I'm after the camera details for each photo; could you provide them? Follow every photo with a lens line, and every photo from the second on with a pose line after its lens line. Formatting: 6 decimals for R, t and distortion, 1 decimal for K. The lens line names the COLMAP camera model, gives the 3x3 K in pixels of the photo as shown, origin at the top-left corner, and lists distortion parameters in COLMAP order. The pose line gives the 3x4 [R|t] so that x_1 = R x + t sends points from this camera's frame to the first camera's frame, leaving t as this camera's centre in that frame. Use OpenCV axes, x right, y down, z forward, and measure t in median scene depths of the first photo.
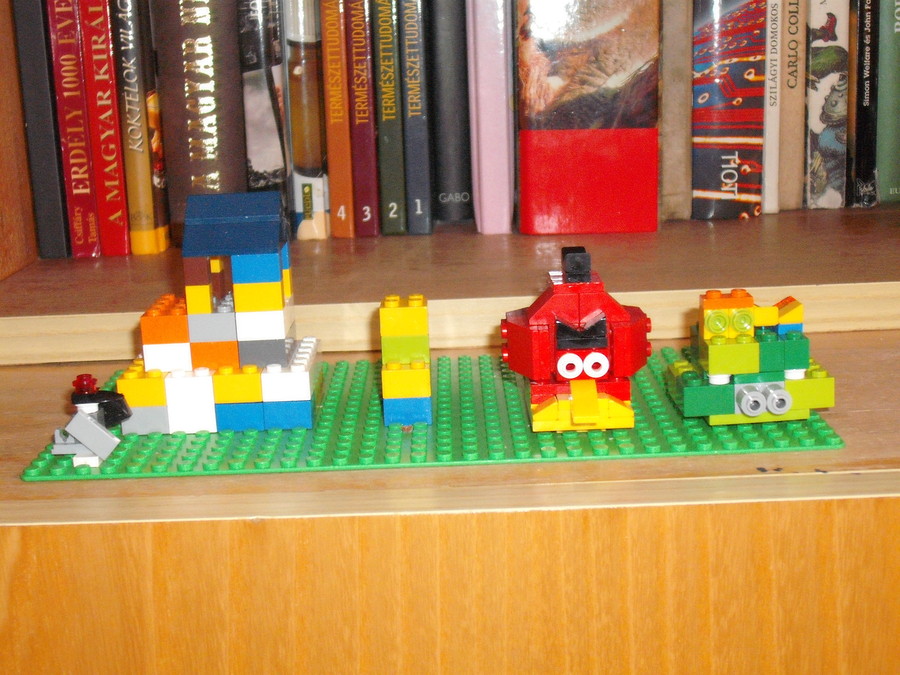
lens RADIAL K [[1864.7, 0, 452.7], [0, 1864.7, 338.3], [0, 0, 1]] dist [-0.100790, 0.000000]
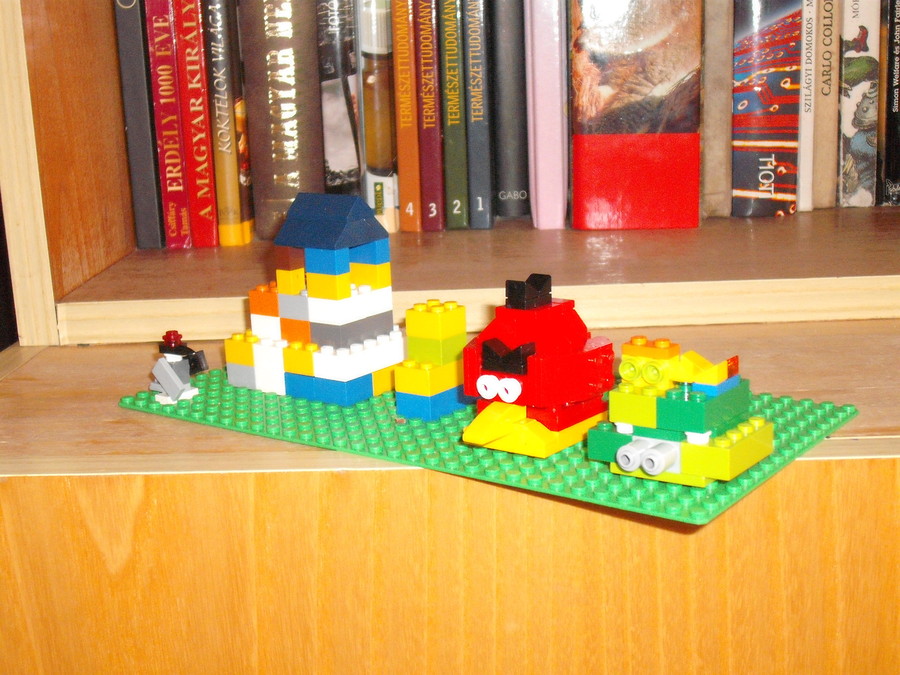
lens RADIAL K [[1864.7, 0, 447.5], [0, 1864.7, 338.2], [0, 0, 1]] dist [-0.100790, 0.000000]
pose [[0.999358, 0.007255, -0.035073, 0.001645], [-0.007095, 0.999964, 0.004683, 0.003567], [0.035106, -0.004431, 0.999374, -0.102300]]
